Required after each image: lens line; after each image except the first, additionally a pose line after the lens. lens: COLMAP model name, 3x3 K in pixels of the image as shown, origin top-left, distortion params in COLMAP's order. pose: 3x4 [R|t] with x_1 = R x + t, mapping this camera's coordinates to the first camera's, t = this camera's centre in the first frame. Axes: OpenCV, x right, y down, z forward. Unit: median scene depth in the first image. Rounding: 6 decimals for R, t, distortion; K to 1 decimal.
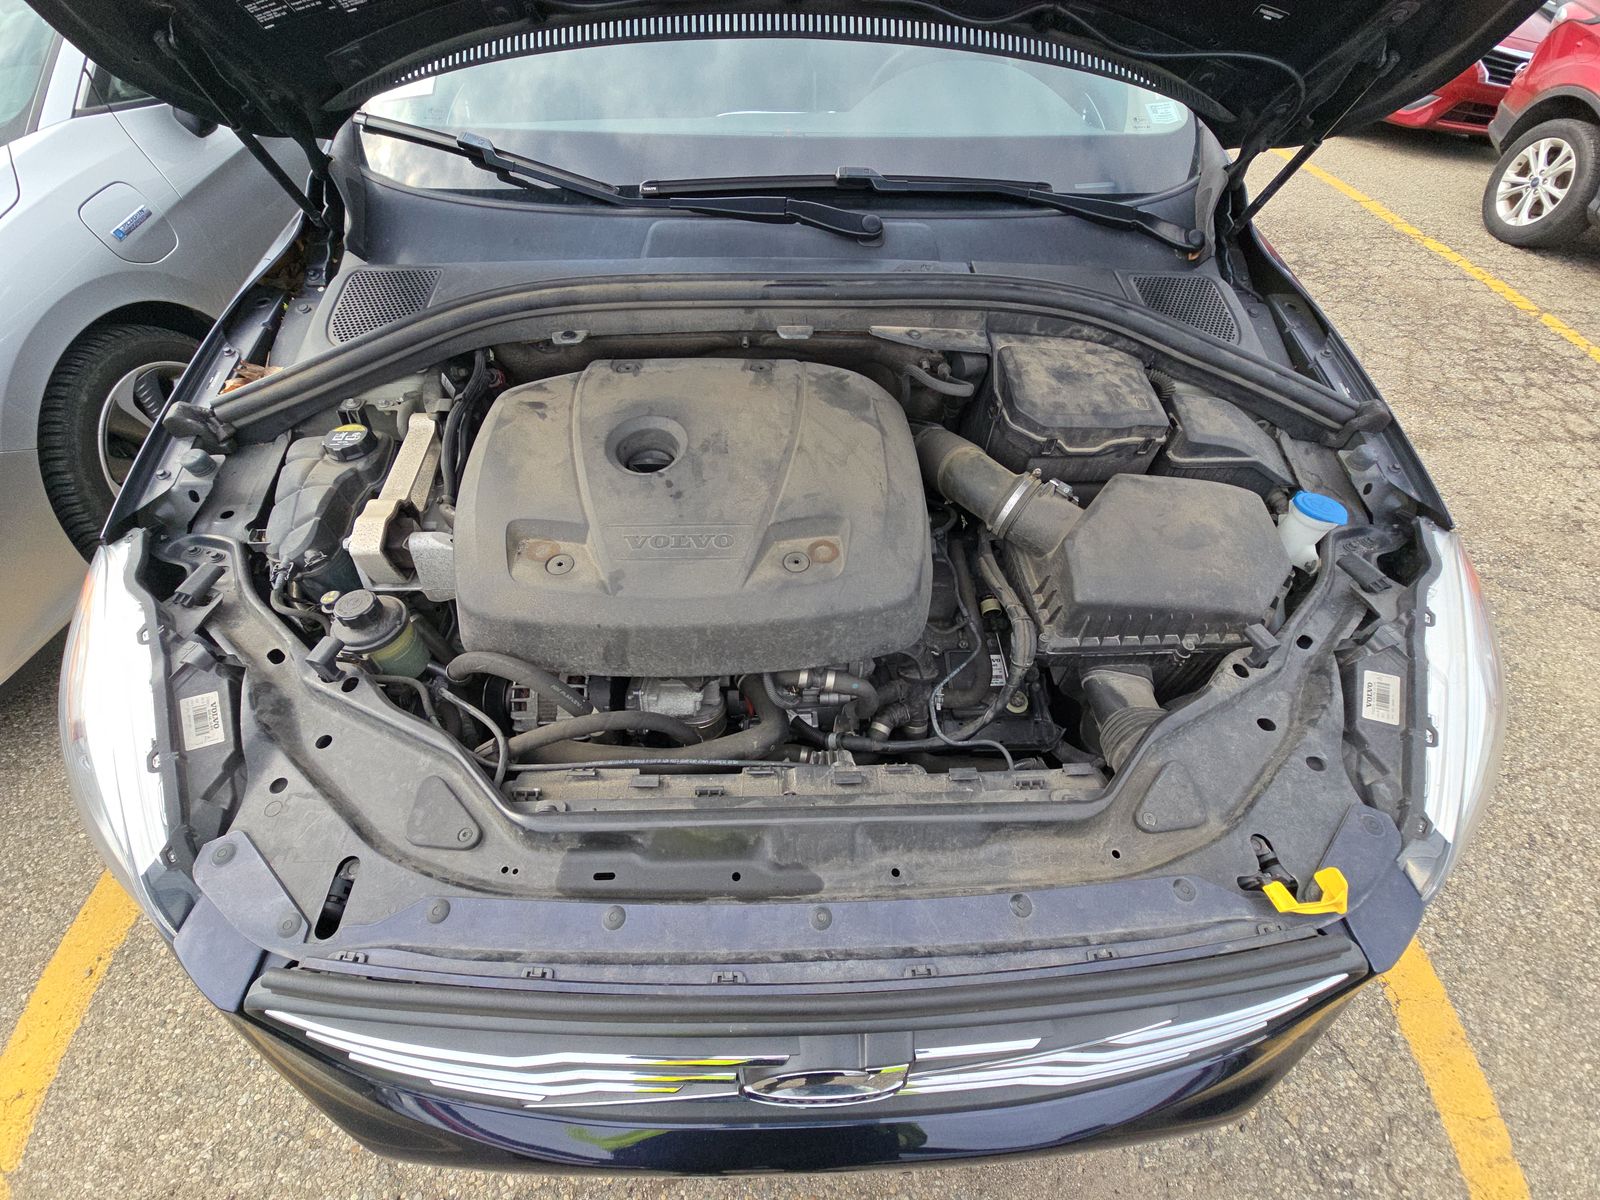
lens RADIAL K [[649.9, 0, 786.6], [0, 649.9, 603.0], [0, 0, 1]] dist [0.032608, -0.023497]
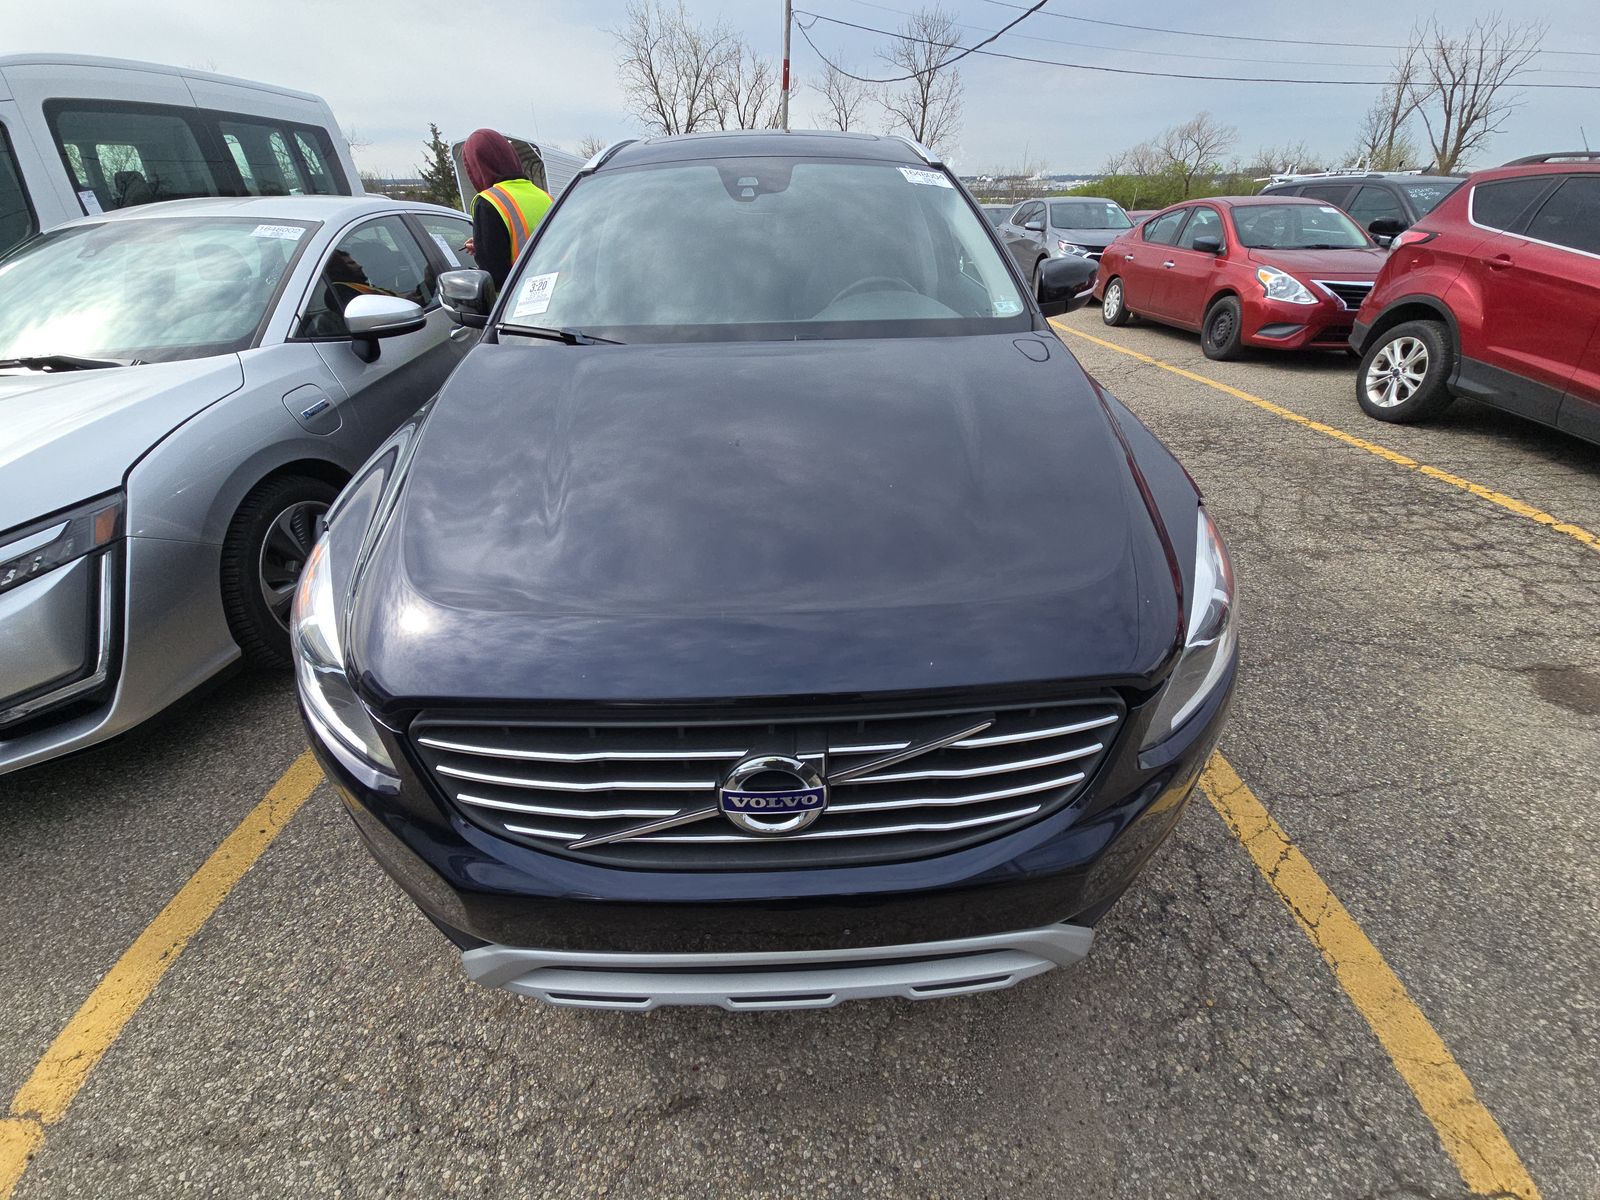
lens RADIAL K [[641.9, 0, 787.8], [0, 641.9, 604.2], [0, 0, 1]] dist [0.055914, -0.031167]
pose [[0.999377, -0.027539, -0.022064, 0.064668], [0.019284, 0.949862, -0.312075, 0.376167], [0.029552, 0.311455, 0.949801, -0.264675]]
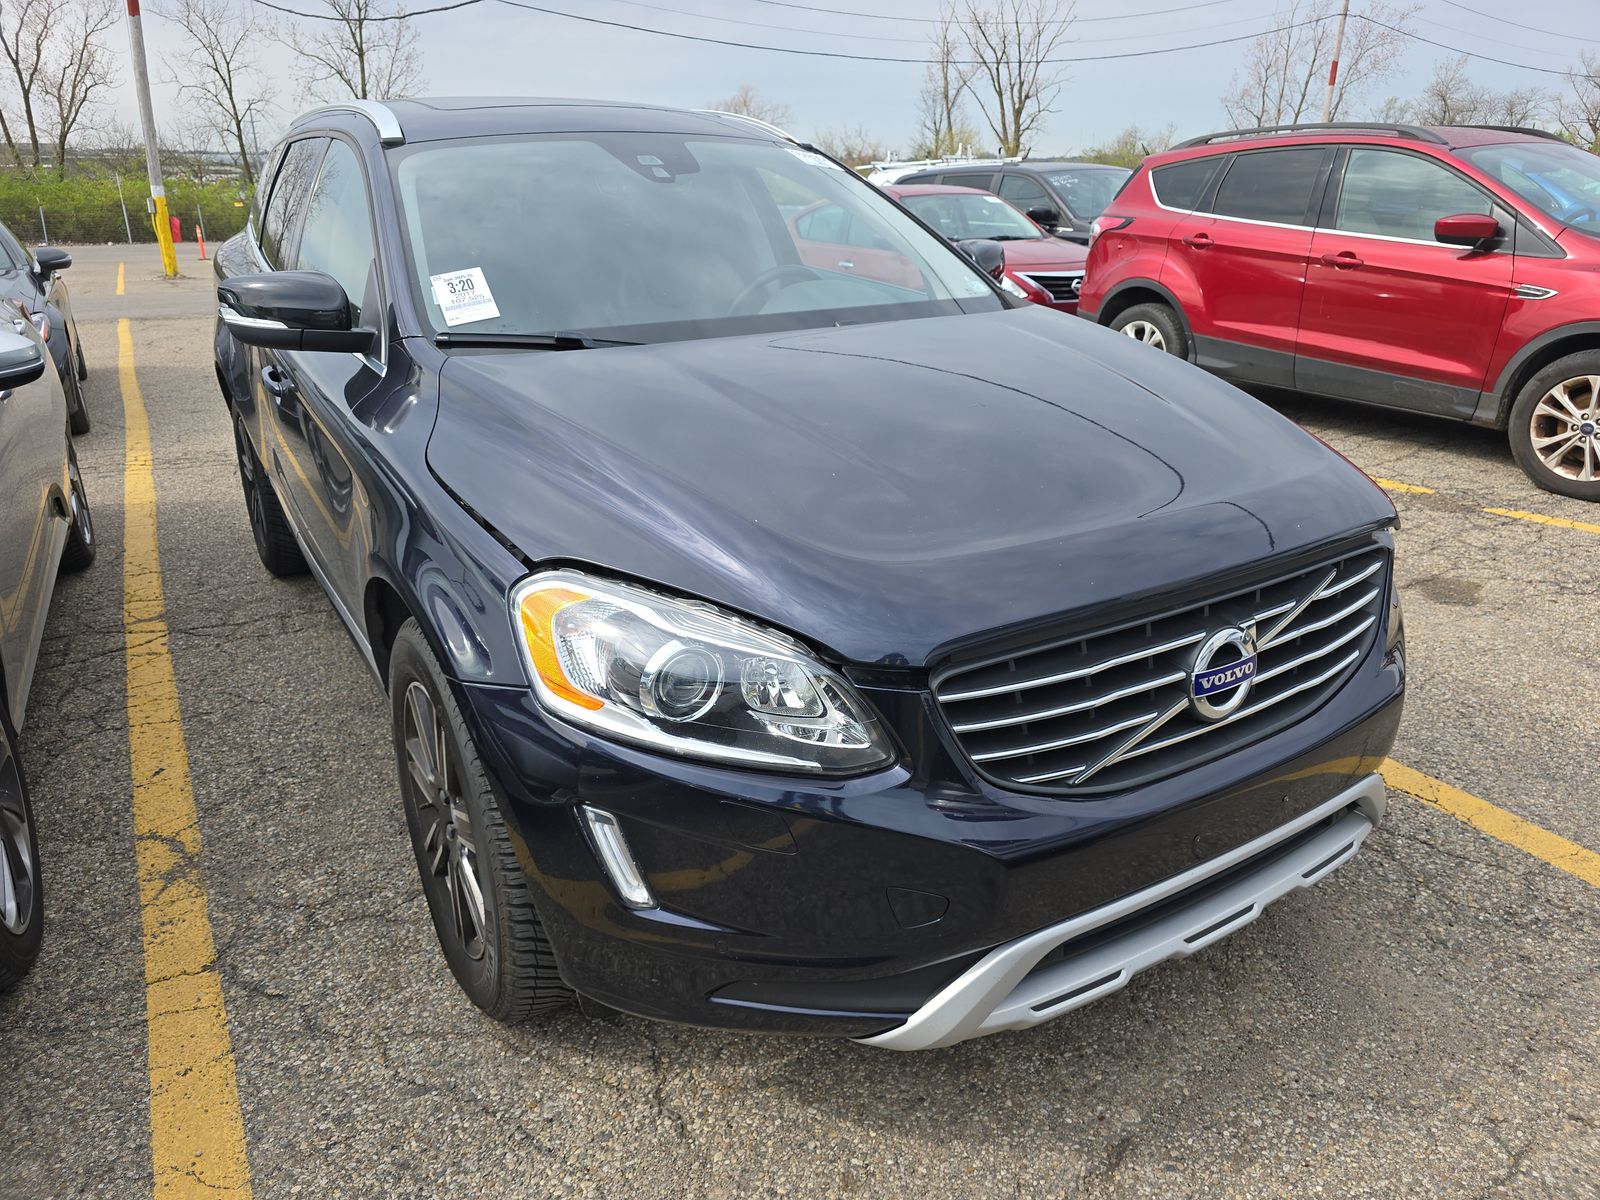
lens RADIAL K [[1104.6, 0, 800.0], [0, 1104.6, 600.0], [0, 0, 1]] dist [0.055357, -0.059553]
pose [[0.858783, -0.206002, 0.469101, -0.997396], [0.407606, 0.829434, -0.381964, 0.577013], [-0.310403, 0.519232, 0.796271, -0.454802]]
